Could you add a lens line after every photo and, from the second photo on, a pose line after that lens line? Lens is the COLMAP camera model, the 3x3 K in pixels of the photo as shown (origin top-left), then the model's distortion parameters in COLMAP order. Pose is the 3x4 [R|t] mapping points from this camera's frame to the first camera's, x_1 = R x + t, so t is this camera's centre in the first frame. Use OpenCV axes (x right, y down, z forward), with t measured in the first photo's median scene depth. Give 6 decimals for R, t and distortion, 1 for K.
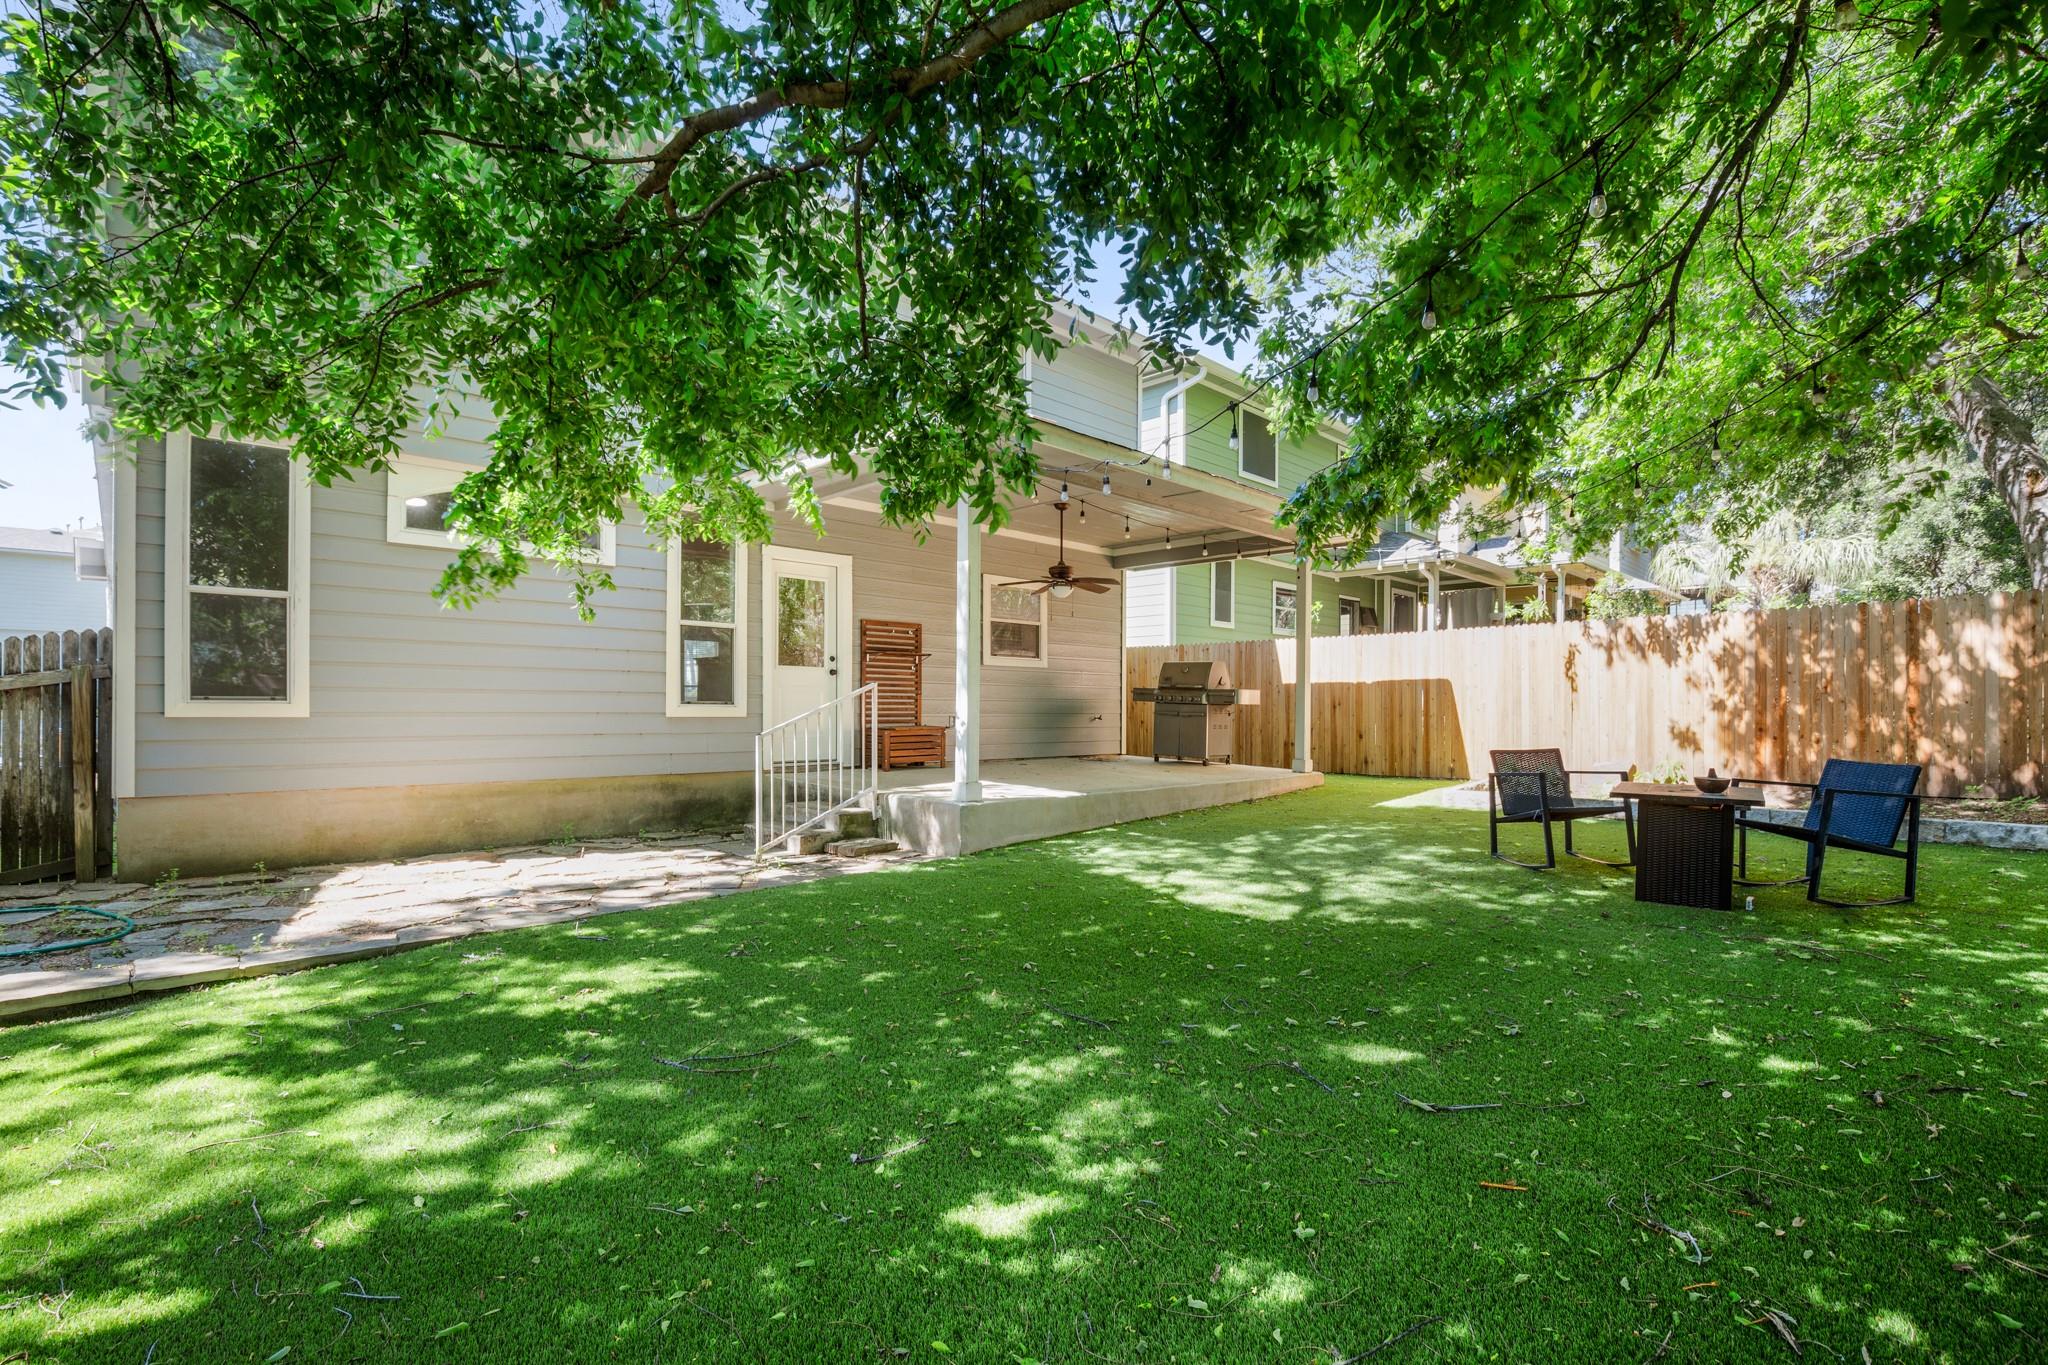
lens RADIAL K [[934.8, 0, 1020.7], [0, 934.8, 701.3], [0, 0, 1]] dist [0.000260, -0.000287]
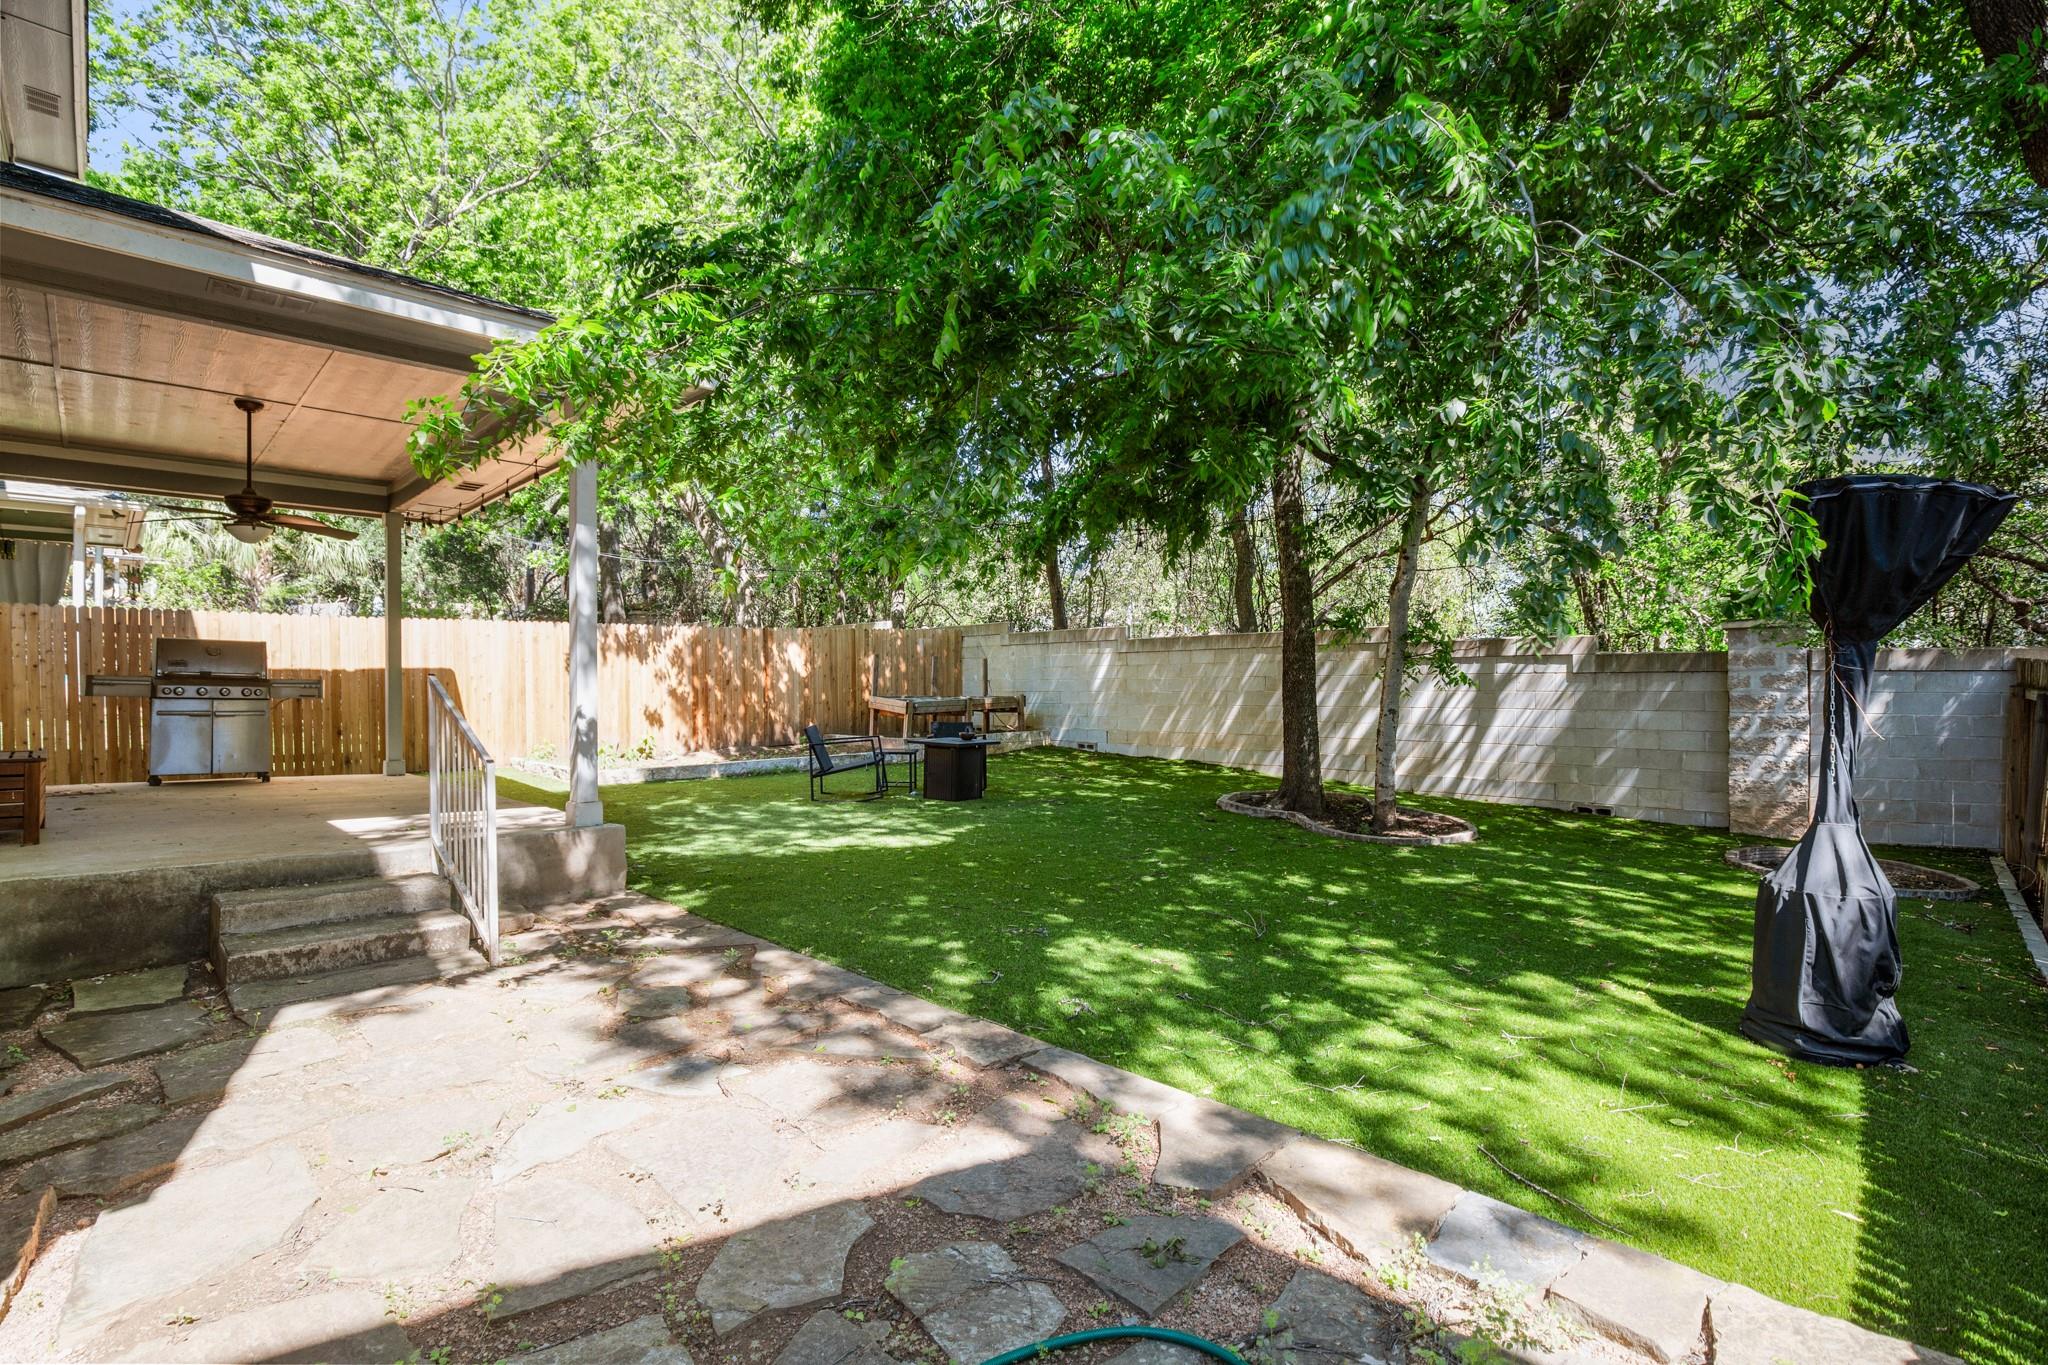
lens RADIAL K [[934.8, 0, 1014.0], [0, 934.8, 686.3], [0, 0, 1]] dist [0.000260, -0.000287]
pose [[-0.003754, -0.004339, 0.999984, -0.673397], [-0.002174, 0.999988, 0.004331, -0.012117], [-0.999991, -0.002158, -0.003763, 0.483613]]
